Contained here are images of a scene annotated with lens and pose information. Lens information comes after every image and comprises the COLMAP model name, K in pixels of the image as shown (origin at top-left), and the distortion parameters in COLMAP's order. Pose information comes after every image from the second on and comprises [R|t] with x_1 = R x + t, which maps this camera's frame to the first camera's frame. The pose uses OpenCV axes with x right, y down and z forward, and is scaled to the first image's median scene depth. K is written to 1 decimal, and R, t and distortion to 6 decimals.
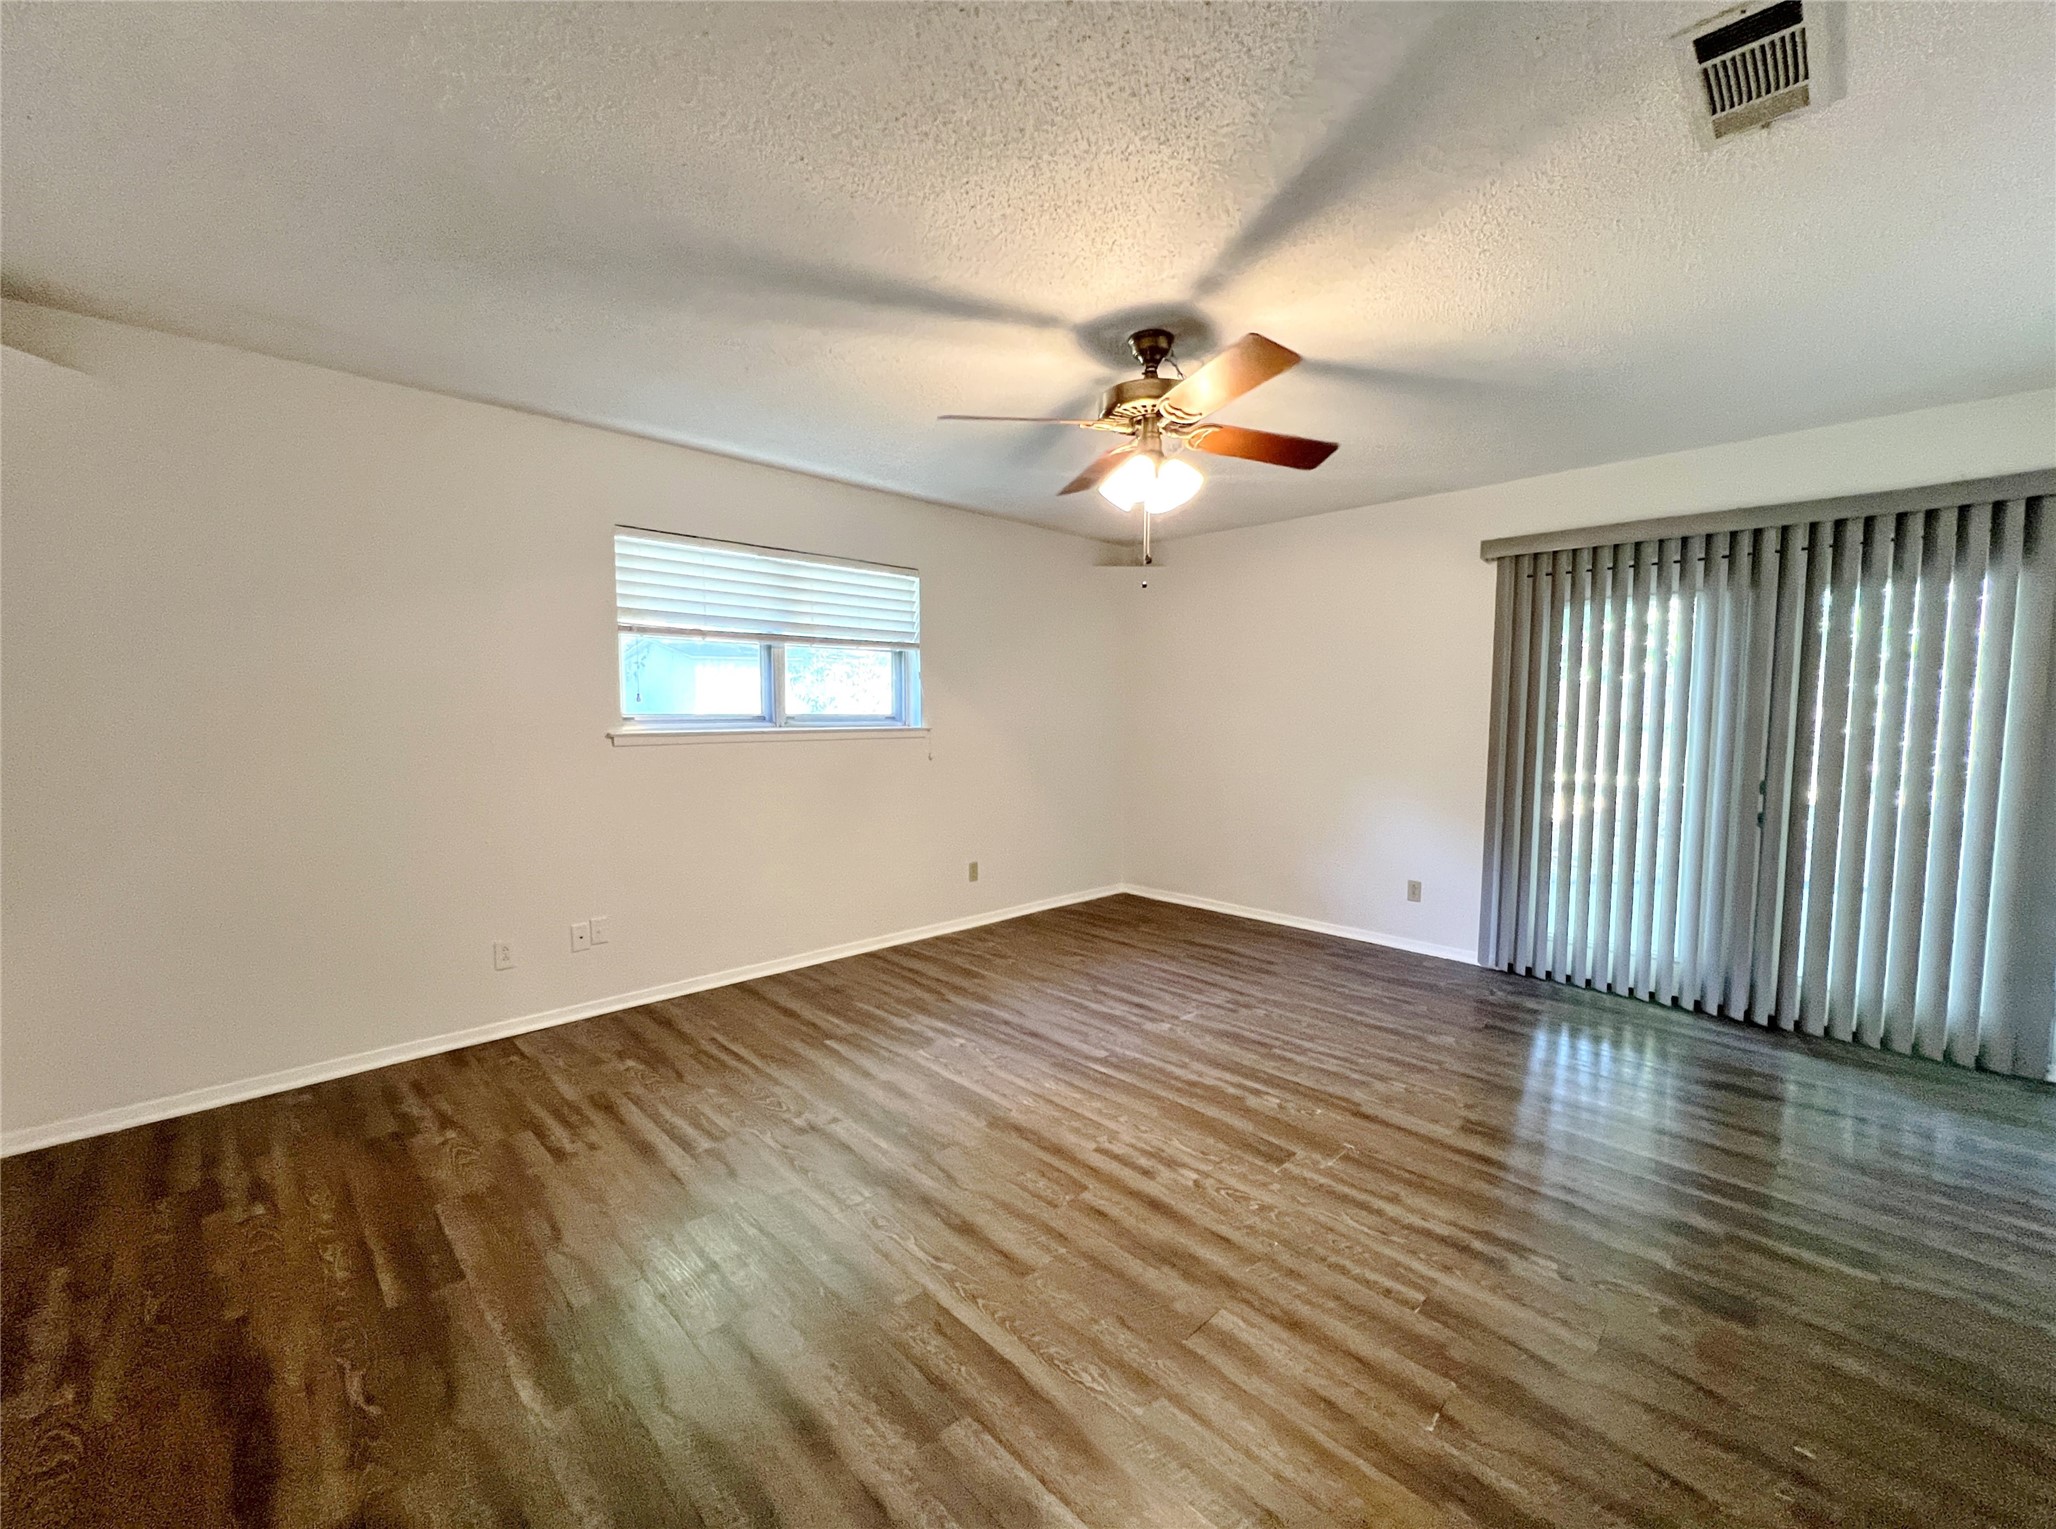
lens RADIAL K [[821.2, 0, 1080.6], [0, 821.2, 776.2], [0, 0, 1]] dist [-0.000834, -0.000077]
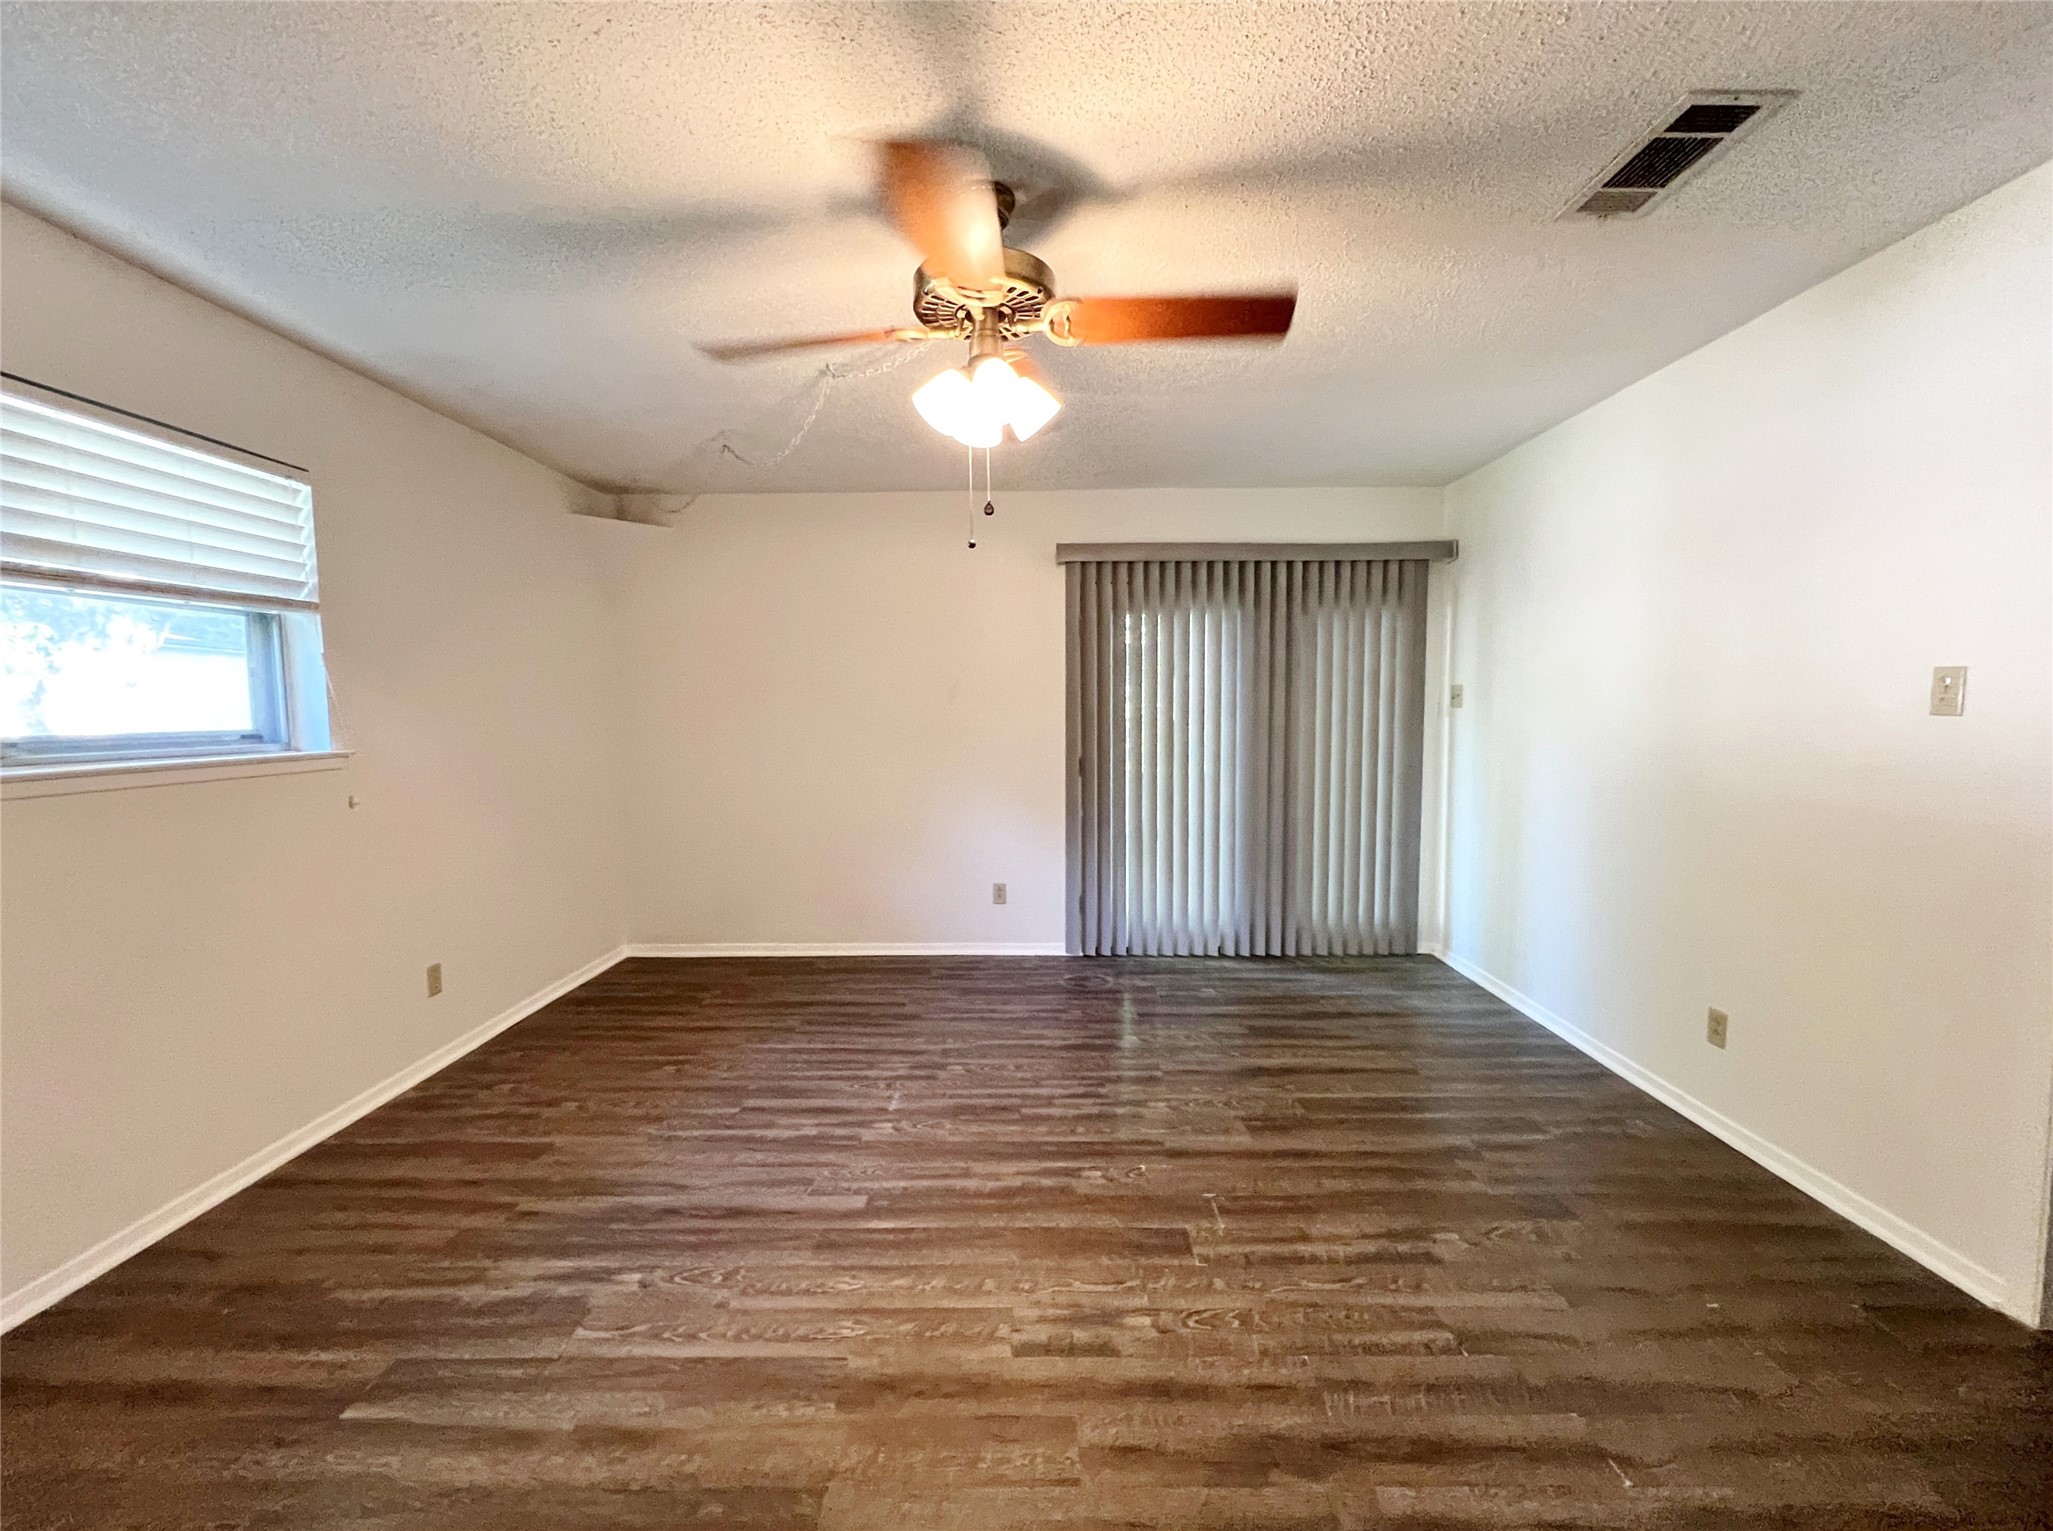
lens RADIAL K [[820.0, 0, 1026.5], [0, 820.0, 765.5], [0, 0, 1]] dist [-0.000746, -0.000115]
pose [[0.733516, -0.058887, 0.677116, -0.292230], [0.064753, 0.997763, 0.016626, -0.035221], [-0.676580, 0.031650, 0.735689, 0.333301]]
